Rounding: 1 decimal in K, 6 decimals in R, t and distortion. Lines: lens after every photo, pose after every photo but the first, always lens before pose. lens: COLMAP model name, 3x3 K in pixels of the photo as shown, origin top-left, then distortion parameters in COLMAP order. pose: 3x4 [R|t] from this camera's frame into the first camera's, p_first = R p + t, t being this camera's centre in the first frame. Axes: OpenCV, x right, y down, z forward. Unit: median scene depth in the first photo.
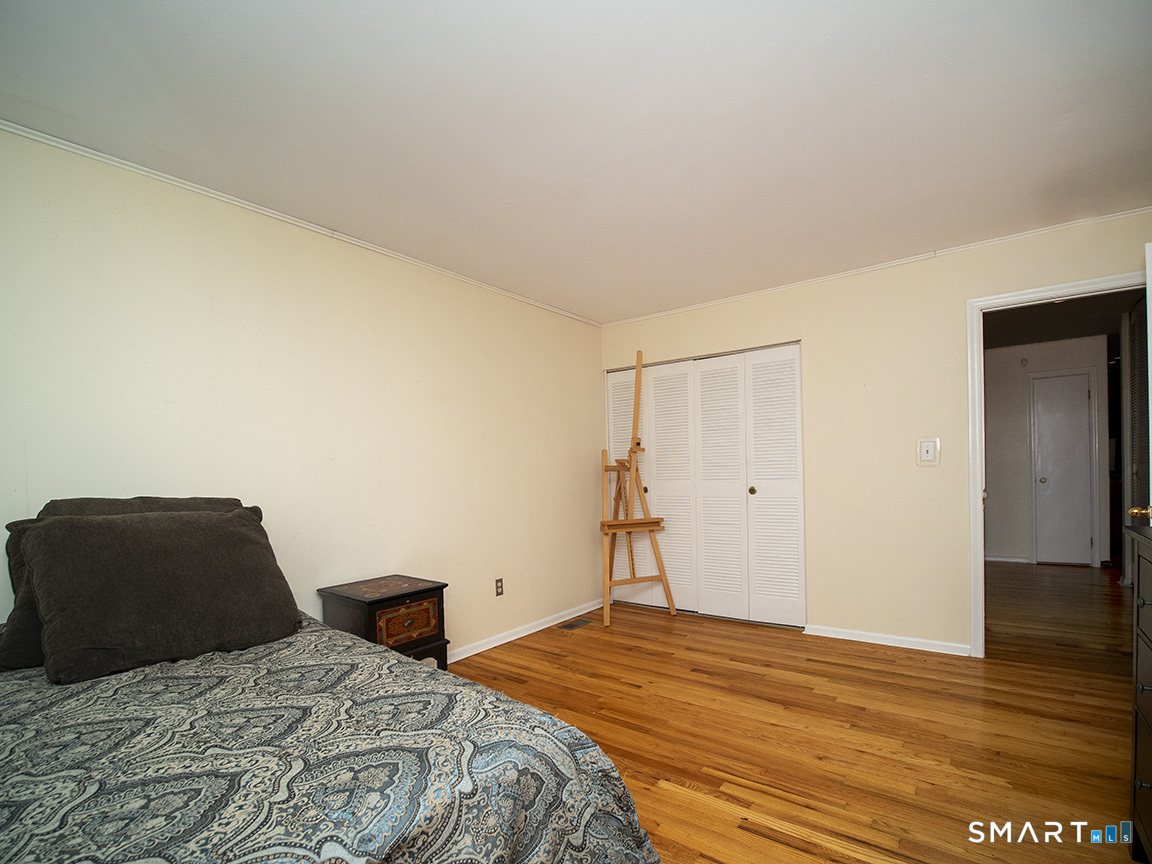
lens RADIAL K [[544.8, 0, 589.0], [0, 544.8, 483.9], [0, 0, 1]] dist [-0.023196, 0.000355]
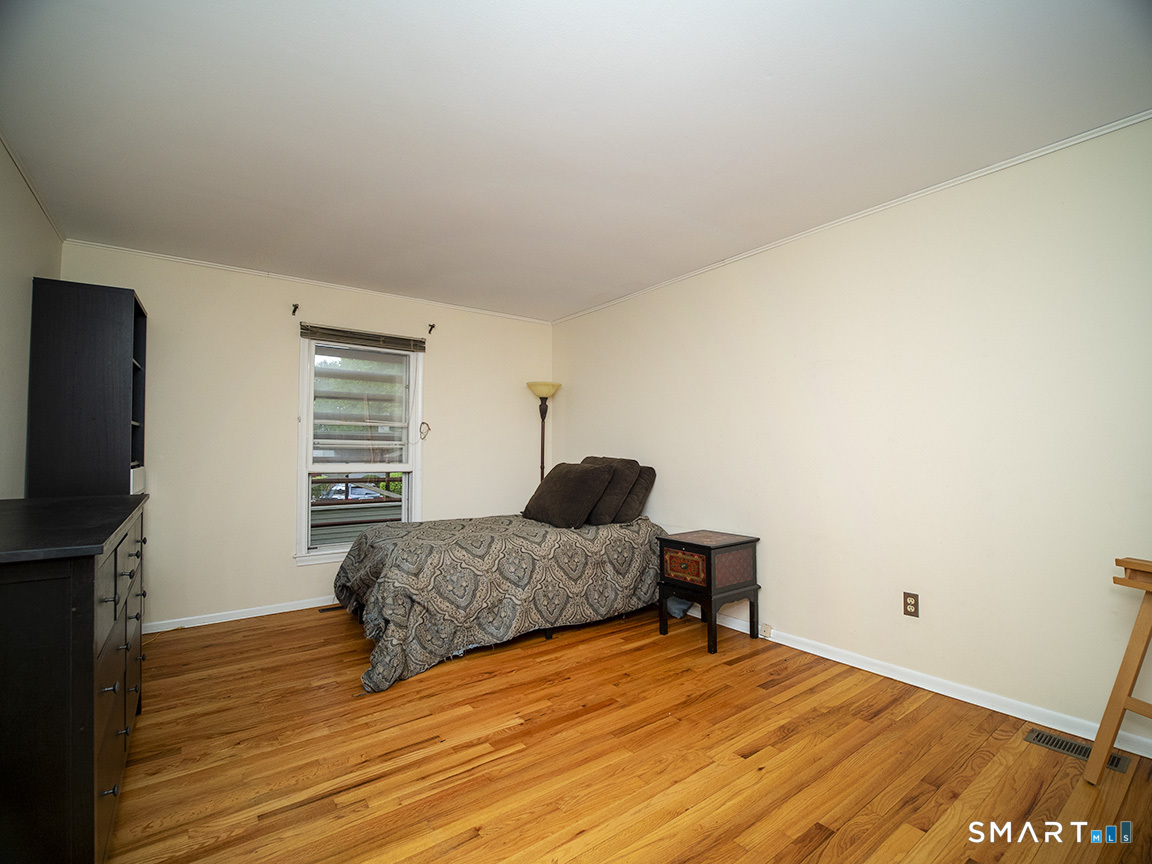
lens RADIAL K [[530.3, 0, 582.9], [0, 530.3, 439.5], [0, 0, 1]] dist [-0.012350, -0.000158]
pose [[-0.284342, 0.006451, -0.958701, 0.887311], [-0.010053, 0.999902, 0.009710, -0.047493], [0.958670, 0.012398, -0.284249, 1.084306]]
